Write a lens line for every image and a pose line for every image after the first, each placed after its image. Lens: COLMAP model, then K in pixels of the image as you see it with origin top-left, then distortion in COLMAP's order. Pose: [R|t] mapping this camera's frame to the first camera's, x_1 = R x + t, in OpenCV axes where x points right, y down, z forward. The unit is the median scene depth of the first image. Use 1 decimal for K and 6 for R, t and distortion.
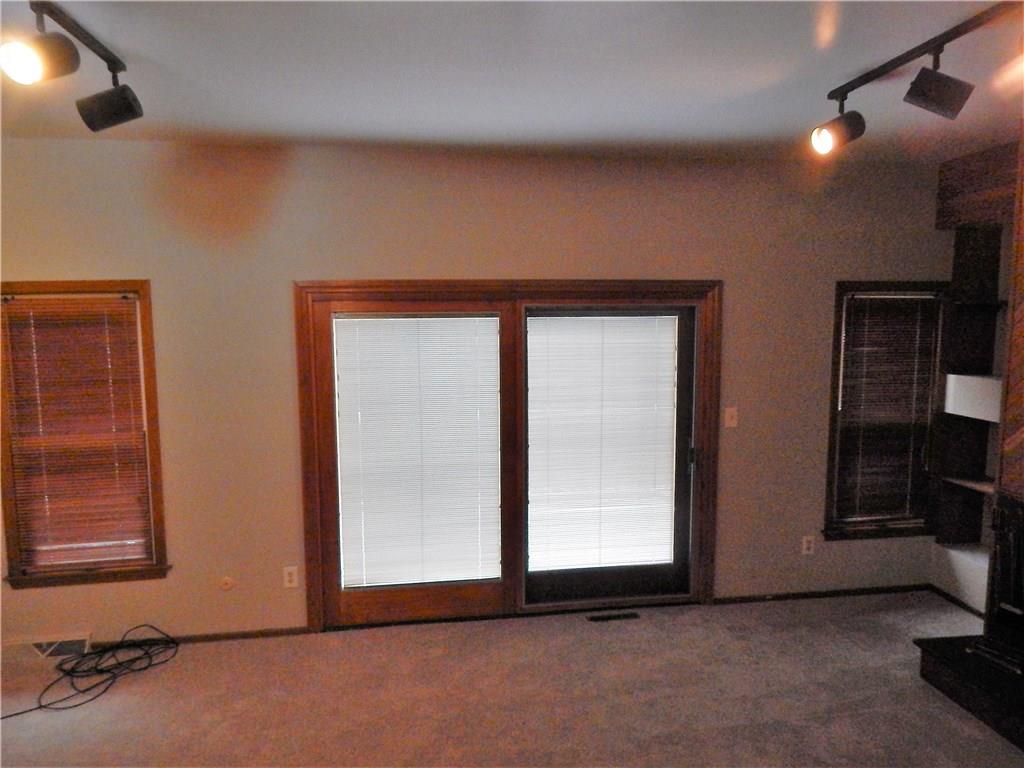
lens RADIAL K [[668.4, 0, 509.4], [0, 668.4, 378.8], [0, 0, 1]] dist [0.000838, -0.000167]
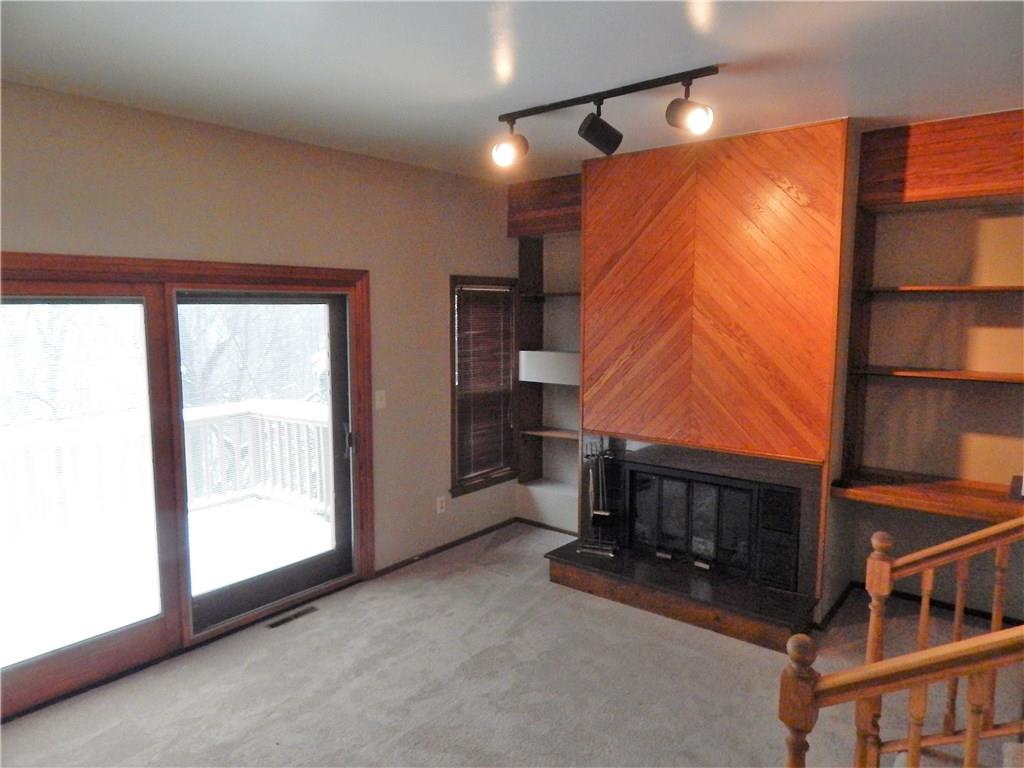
lens RADIAL K [[668.4, 0, 509.4], [0, 668.4, 378.8], [0, 0, 1]] dist [0.000838, -0.000167]
pose [[0.732999, -0.070643, 0.676552, -0.235732], [0.070379, 0.997131, 0.027865, 0.009879], [-0.676579, 0.027190, 0.735868, 0.072574]]
